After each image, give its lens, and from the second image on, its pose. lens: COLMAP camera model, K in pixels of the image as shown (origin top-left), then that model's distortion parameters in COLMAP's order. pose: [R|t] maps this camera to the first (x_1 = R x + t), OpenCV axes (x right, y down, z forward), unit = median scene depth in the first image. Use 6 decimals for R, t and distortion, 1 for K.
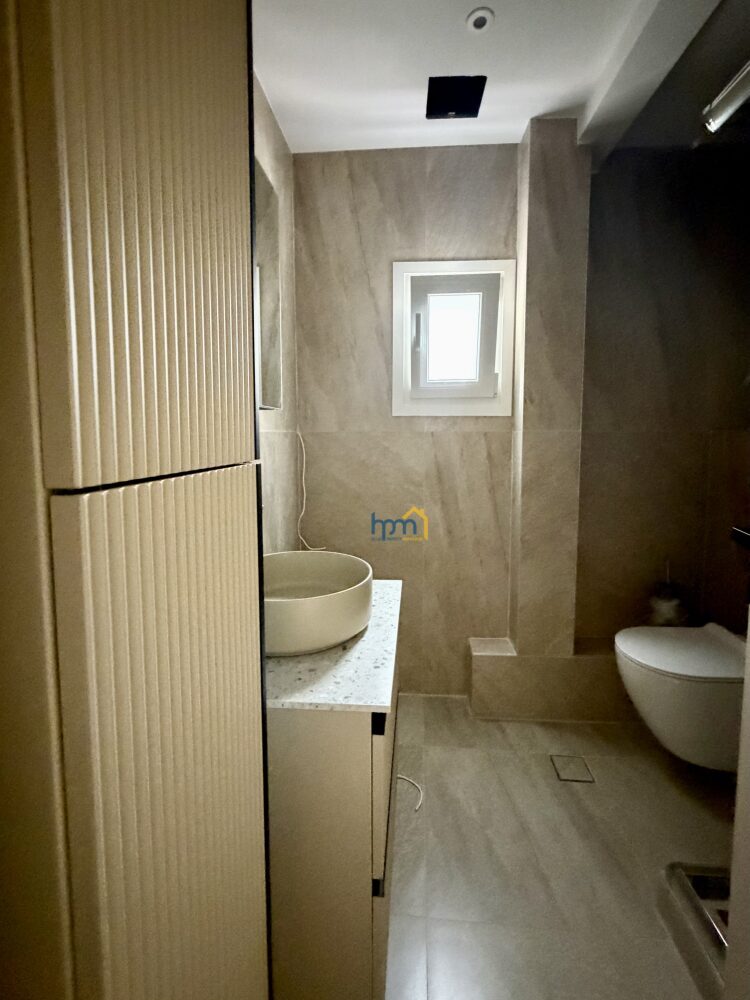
lens RADIAL K [[414.9, 0, 372.9], [0, 414.9, 465.0], [0, 0, 1]] dist [0.000608, 0.000287]
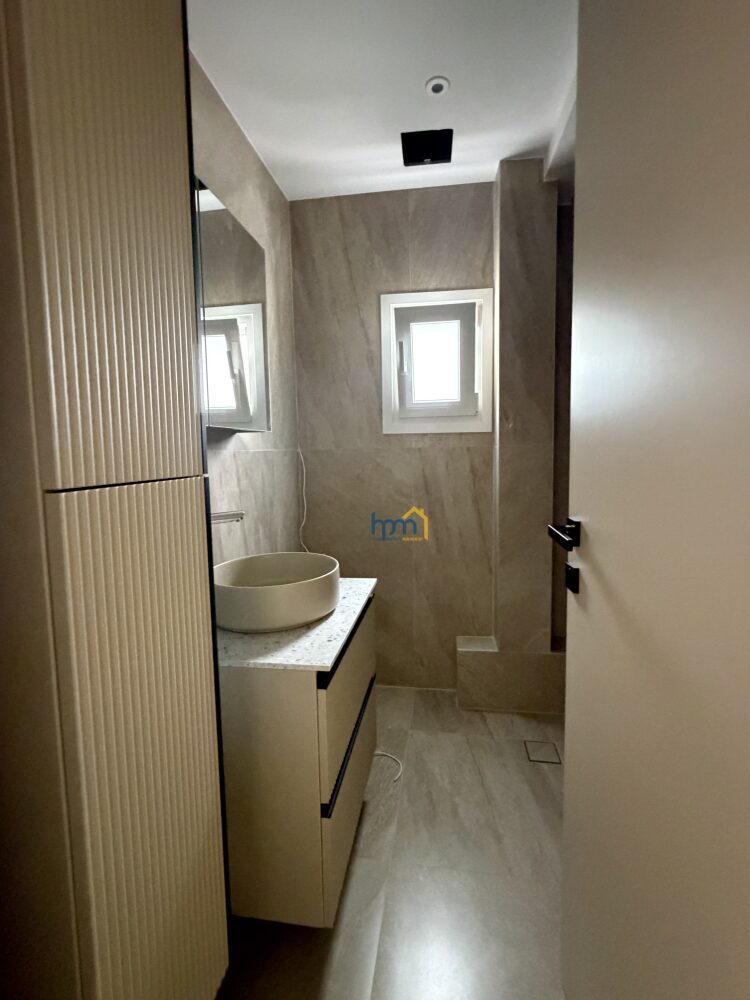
lens RADIAL K [[411.4, 0, 380.5], [0, 411.4, 481.9], [0, 0, 1]] dist [0.000467, -0.000263]
pose [[0.998222, -0.013905, -0.057959, 0.107314], [0.014127, 0.999894, 0.003414, 0.004853], [0.057905, -0.004227, 0.998313, -0.097093]]
